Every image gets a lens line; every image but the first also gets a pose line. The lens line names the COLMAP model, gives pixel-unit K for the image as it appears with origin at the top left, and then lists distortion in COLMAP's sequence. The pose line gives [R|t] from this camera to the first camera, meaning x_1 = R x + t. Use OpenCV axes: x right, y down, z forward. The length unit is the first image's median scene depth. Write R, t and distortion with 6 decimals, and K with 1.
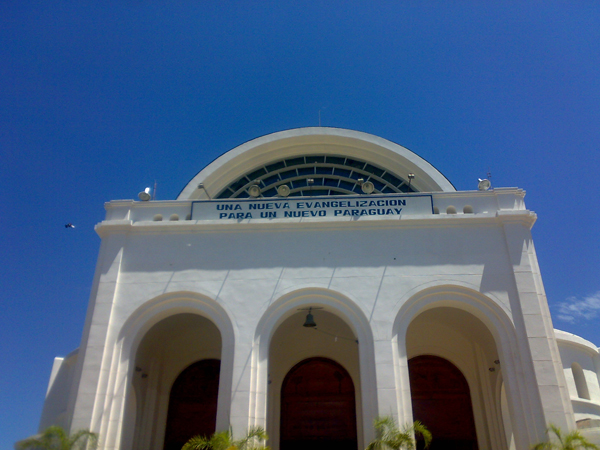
lens RADIAL K [[591.9, 0, 300.4], [0, 591.9, 214.1], [0, 0, 1]] dist [0.135455, -0.285566]
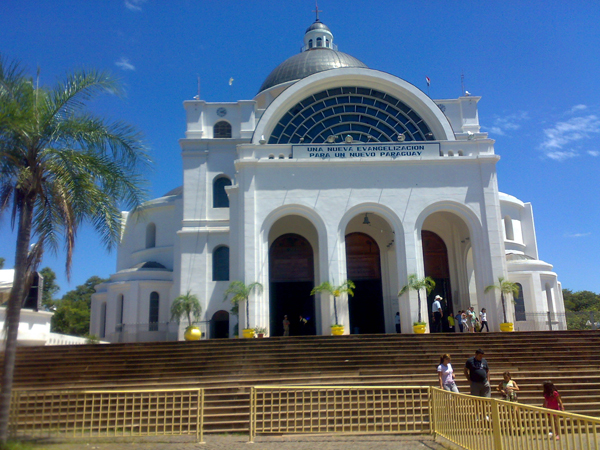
lens RADIAL K [[591.9, 0, 300.4], [0, 591.9, 214.1], [0, 0, 1]] dist [0.135455, -0.285566]
pose [[0.996714, -0.003560, 0.080920, -0.296831], [-0.019892, 0.957682, 0.287142, -0.311277], [-0.078517, -0.287808, 0.954464, -0.594464]]
